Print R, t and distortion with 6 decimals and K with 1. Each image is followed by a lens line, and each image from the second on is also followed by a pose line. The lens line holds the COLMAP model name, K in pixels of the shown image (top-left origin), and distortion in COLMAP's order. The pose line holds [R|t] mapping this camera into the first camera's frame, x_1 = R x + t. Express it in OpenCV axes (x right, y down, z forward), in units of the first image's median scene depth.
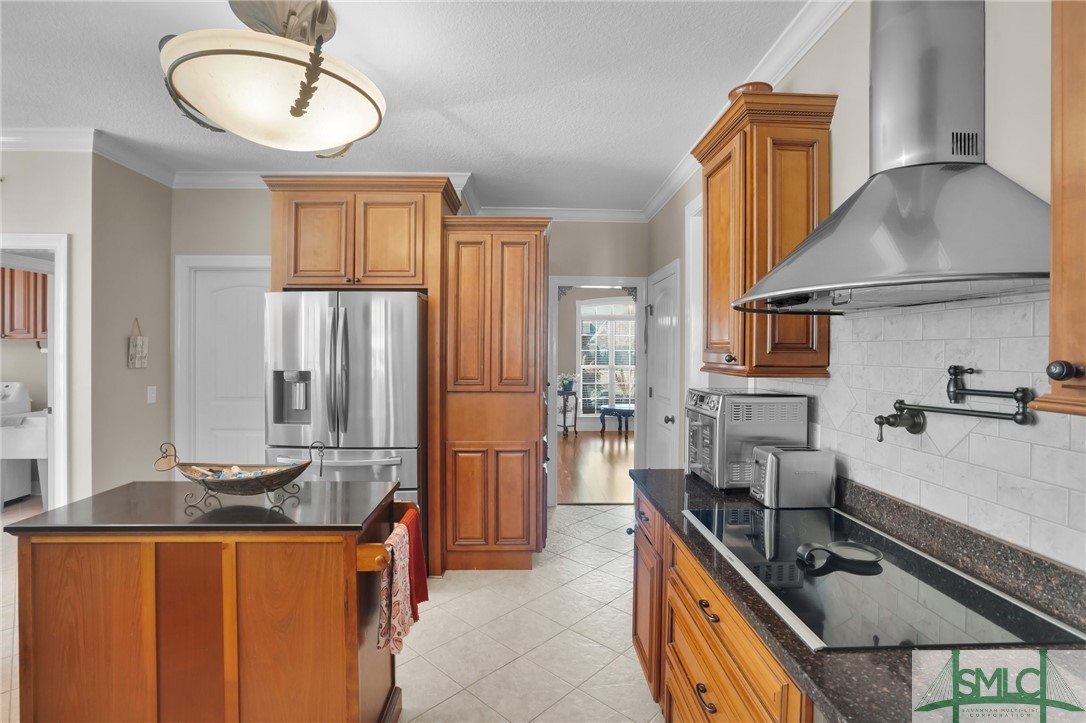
lens RADIAL K [[516.7, 0, 543.0], [0, 516.7, 361.5], [0, 0, 1]] dist [-0.001679, 0.000412]
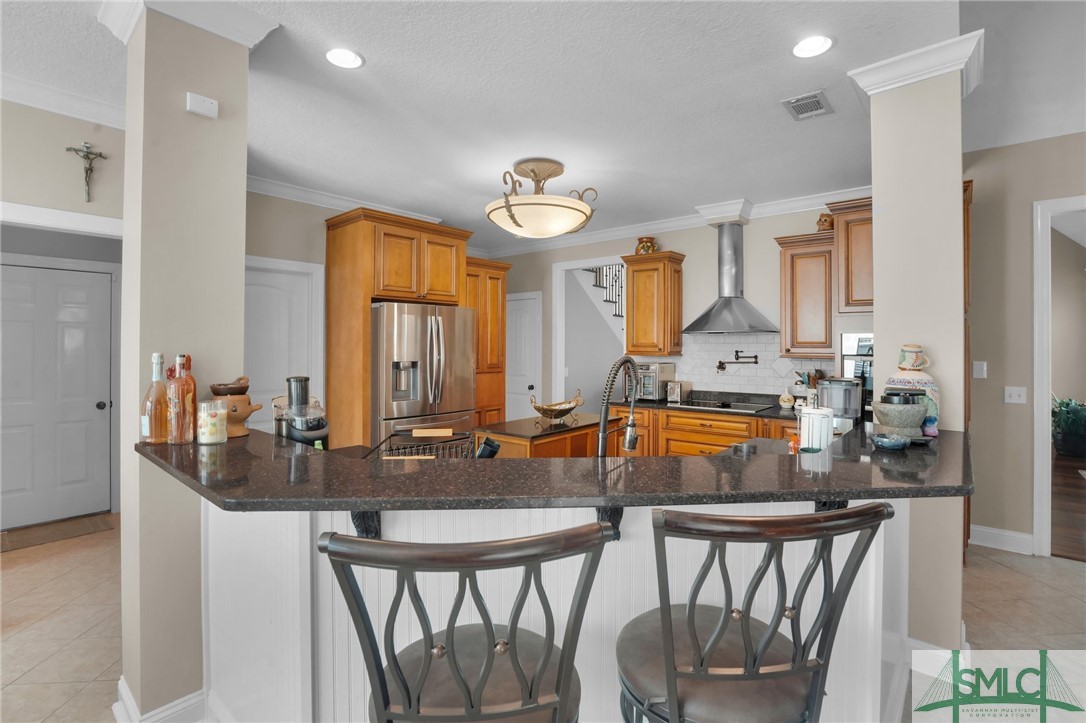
lens RADIAL K [[516.7, 0, 543.0], [0, 516.7, 361.5], [0, 0, 1]] dist [-0.001679, 0.000412]
pose [[0.661018, -0.024140, 0.749981, -2.813165], [0.016624, 0.999708, 0.017525, 0.001148], [-0.750185, 0.000883, 0.661227, -0.382600]]
